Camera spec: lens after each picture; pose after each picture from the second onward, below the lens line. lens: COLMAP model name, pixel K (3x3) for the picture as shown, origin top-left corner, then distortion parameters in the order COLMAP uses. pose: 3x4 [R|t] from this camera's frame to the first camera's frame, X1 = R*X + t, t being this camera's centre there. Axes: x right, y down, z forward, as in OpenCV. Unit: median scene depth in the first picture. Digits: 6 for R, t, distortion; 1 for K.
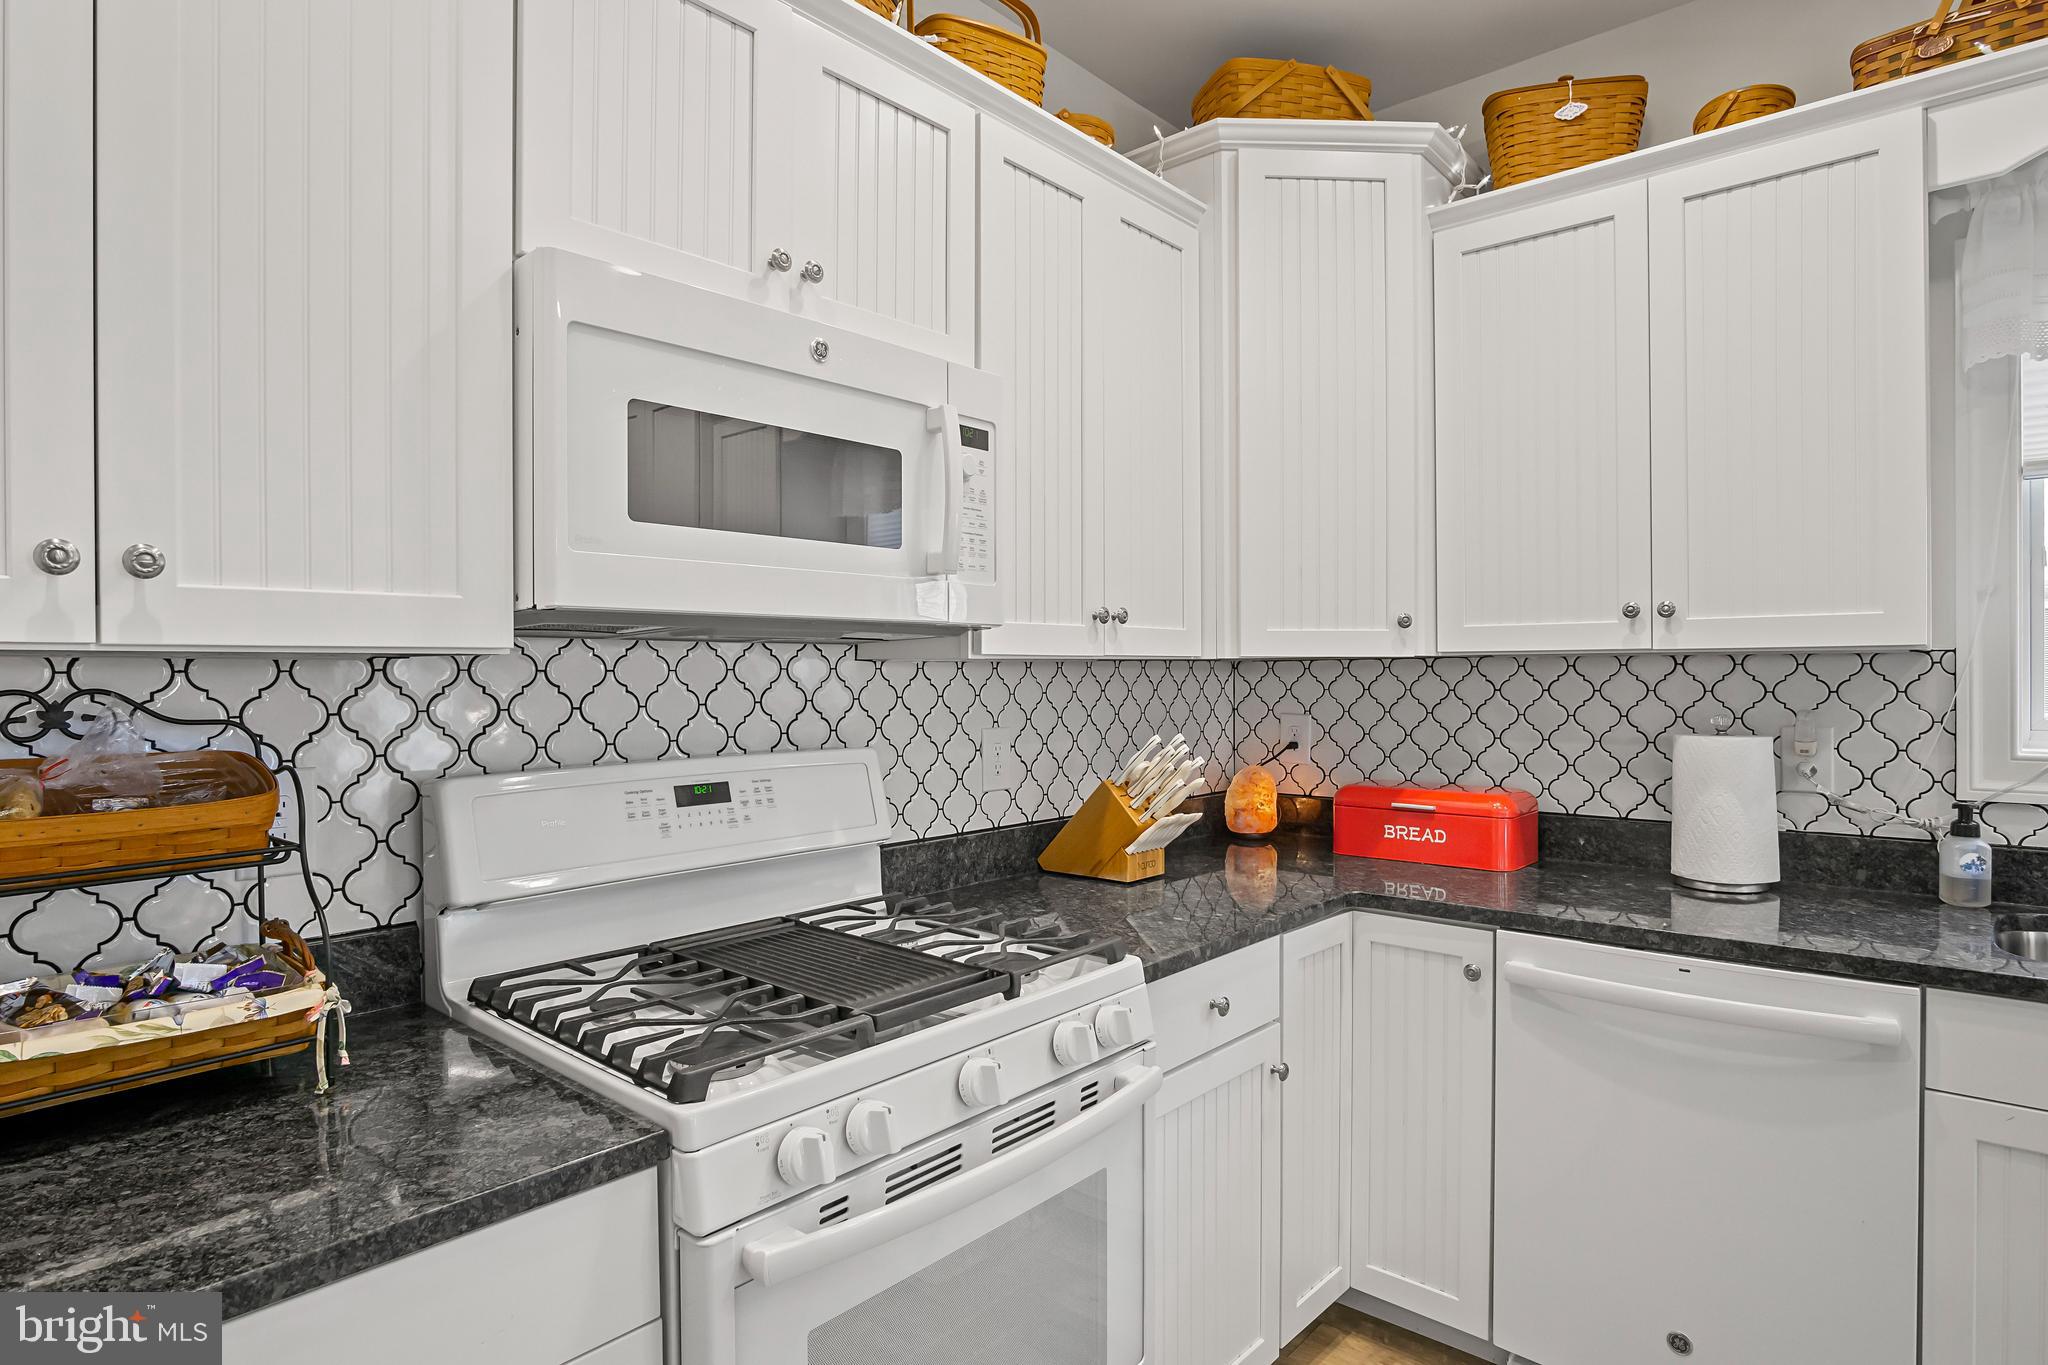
lens RADIAL K [[1105.8, 0, 1014.4], [0, 1105.8, 681.8], [0, 0, 1]] dist [-0.034810, 0.010096]
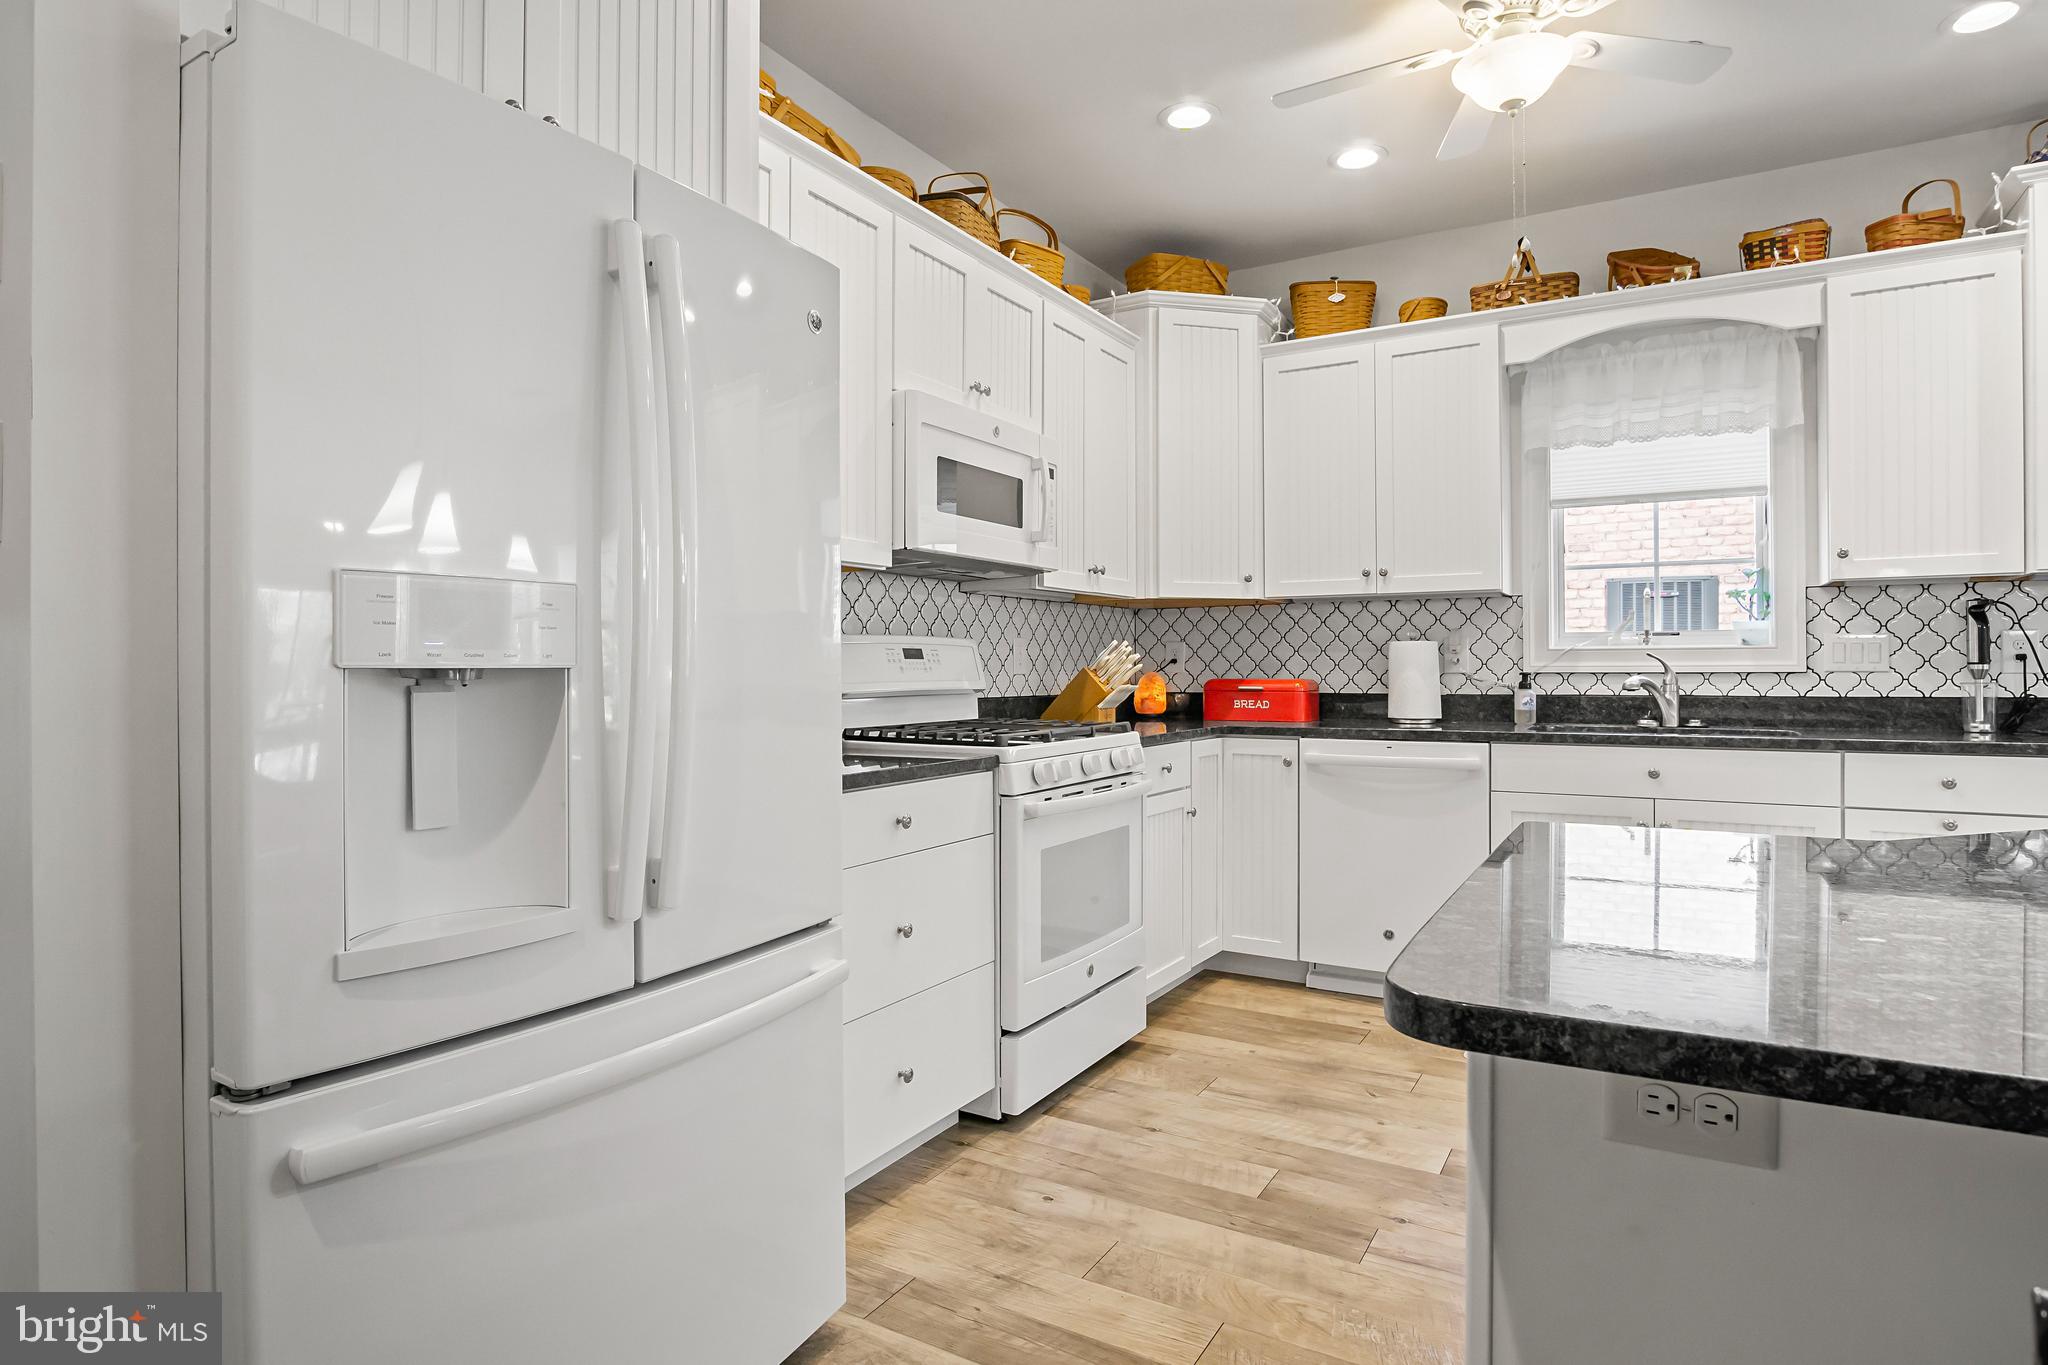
lens RADIAL K [[1105.8, 0, 1012.9], [0, 1105.8, 666.4], [0, 0, 1]] dist [-0.034810, 0.010096]
pose [[0.983988, 0.003379, 0.178200, -0.384276], [-0.001318, 0.999931, -0.011684, 0.123849], [-0.178227, 0.011262, 0.983925, -0.780612]]
